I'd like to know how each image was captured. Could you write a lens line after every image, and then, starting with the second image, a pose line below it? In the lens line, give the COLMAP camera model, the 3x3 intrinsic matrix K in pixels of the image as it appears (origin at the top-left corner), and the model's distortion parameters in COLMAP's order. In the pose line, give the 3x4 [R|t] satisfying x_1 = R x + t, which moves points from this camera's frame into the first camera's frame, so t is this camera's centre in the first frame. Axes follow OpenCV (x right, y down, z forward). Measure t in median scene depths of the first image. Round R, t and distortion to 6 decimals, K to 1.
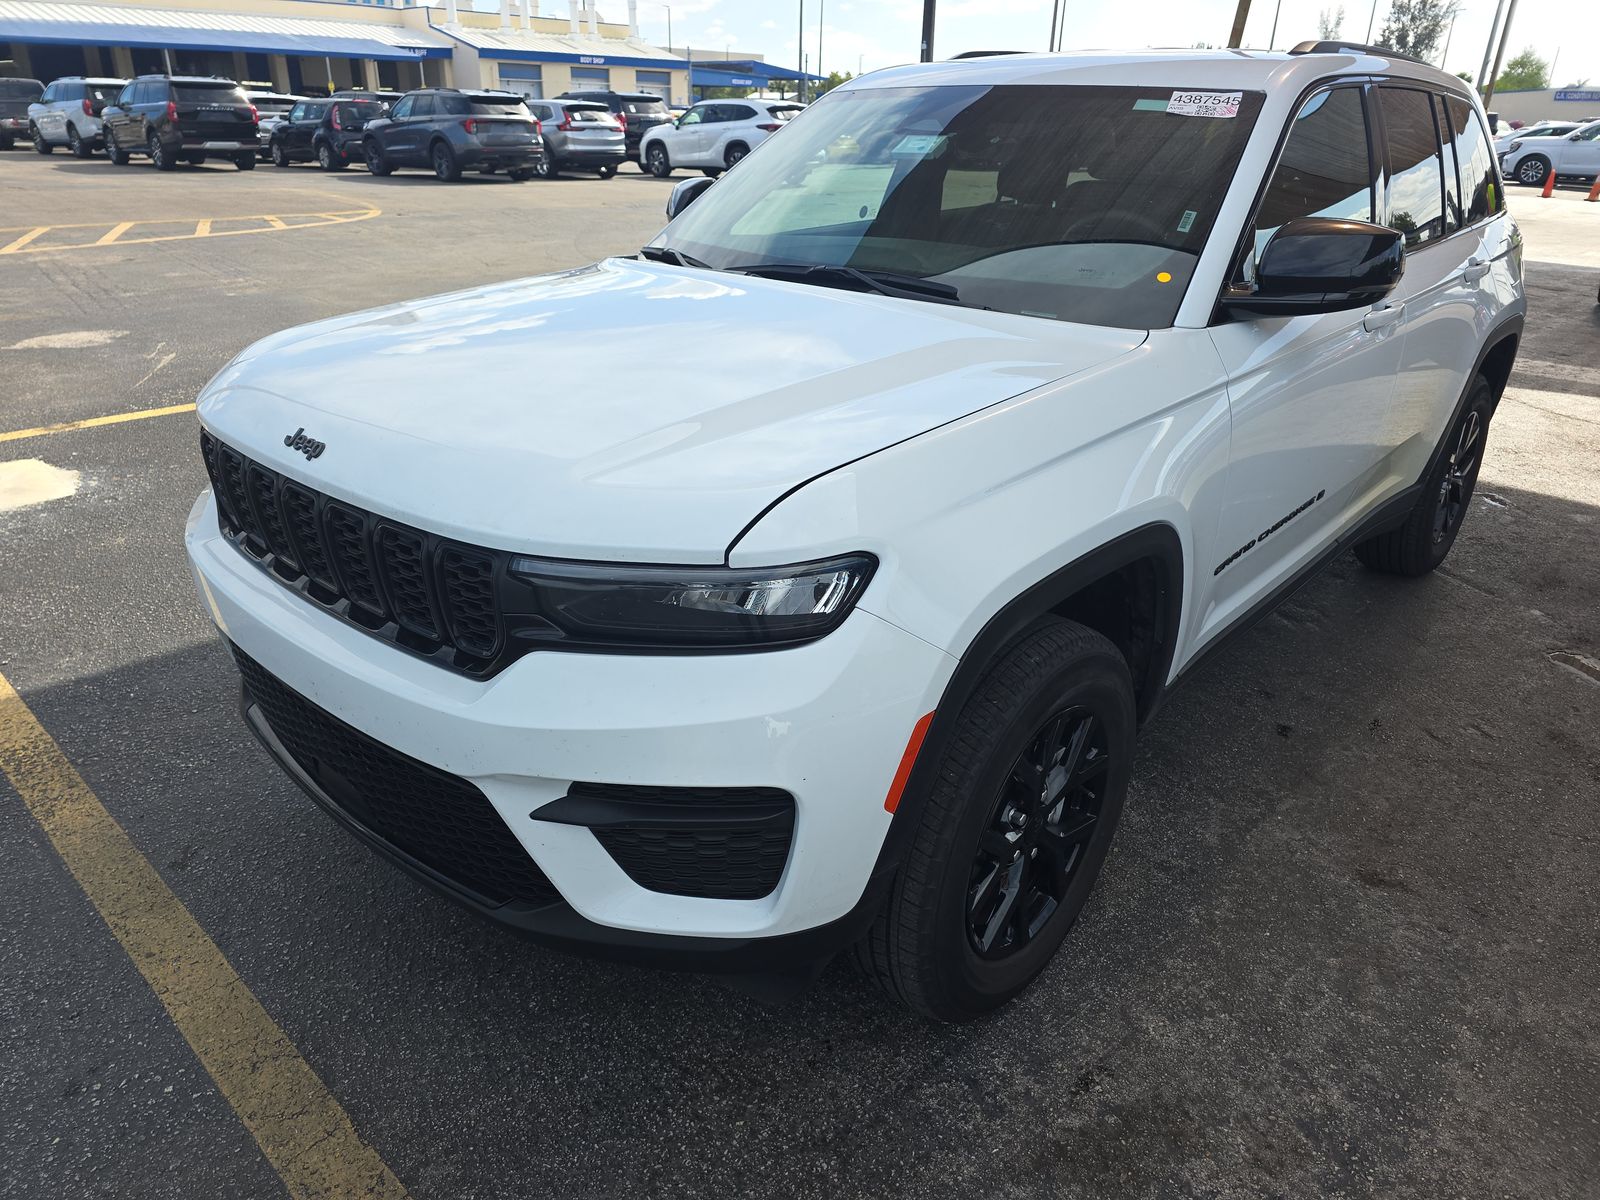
lens RADIAL K [[1132.3, 0, 800.0], [0, 1132.3, 600.0], [0, 0, 1]] dist [0.005942, -0.000996]
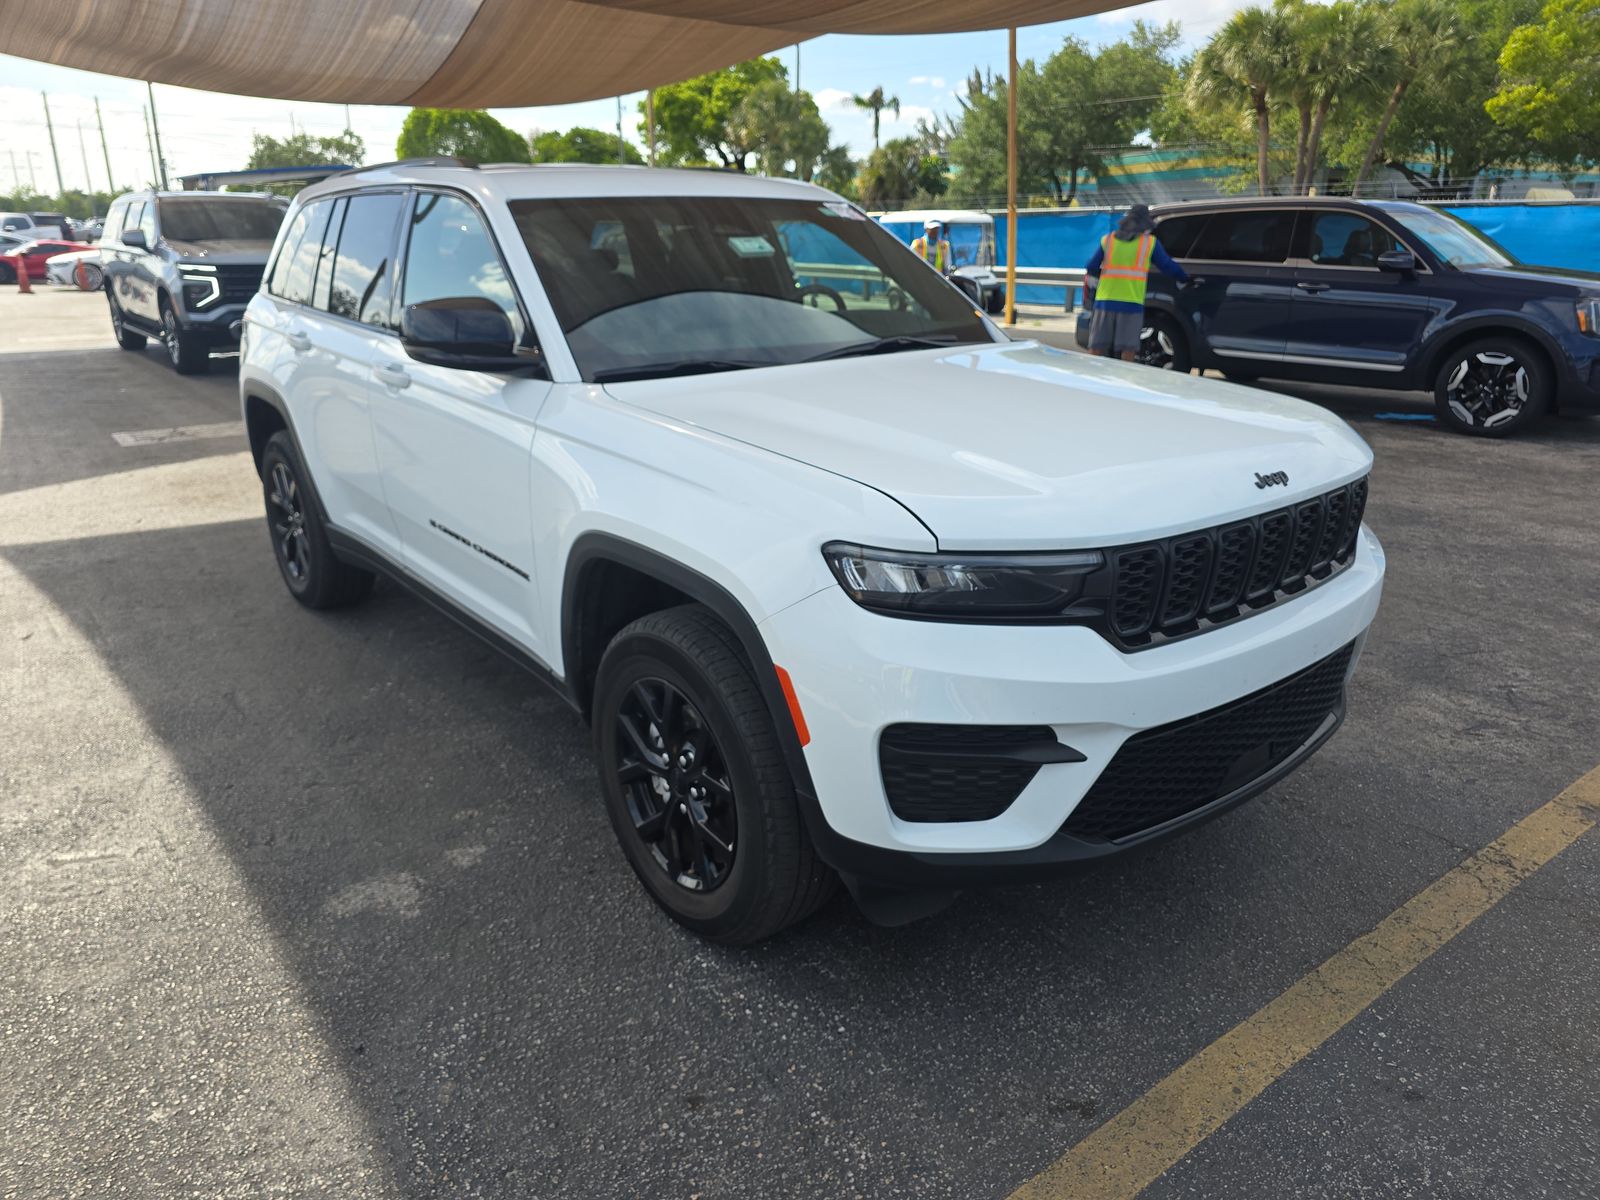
lens RADIAL K [[1132.3, 0, 800.0], [0, 1132.3, 600.0], [0, 0, 1]] dist [0.005942, -0.000996]
pose [[0.132734, -0.337915, 0.931770, -1.381111], [0.398913, 0.878799, 0.261878, -0.447221], [-0.907331, 0.336935, 0.251445, 0.964073]]
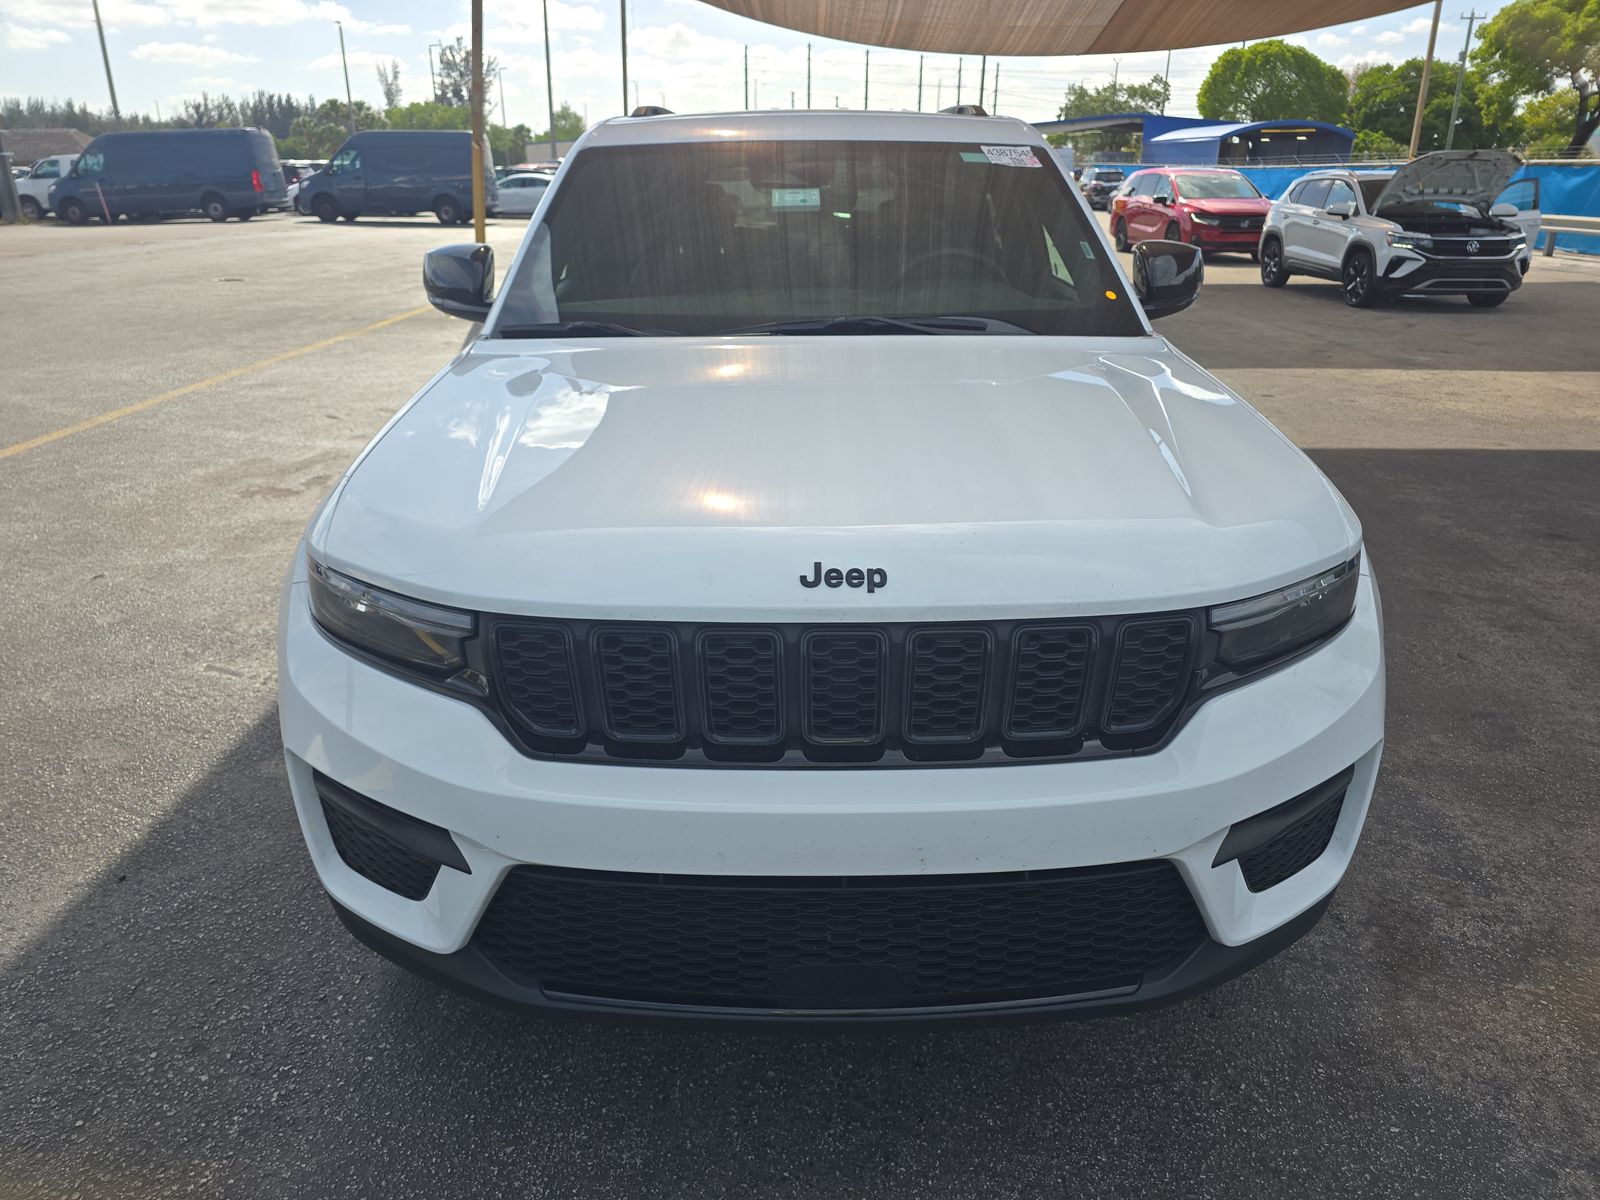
lens RADIAL K [[1132.3, 0, 800.0], [0, 1132.3, 600.0], [0, 0, 1]] dist [0.005942, -0.000996]
pose [[0.731215, -0.264999, 0.628570, -0.787153], [0.287782, 0.955281, 0.067961, -0.150435], [-0.618471, 0.131197, 0.774778, 0.307235]]
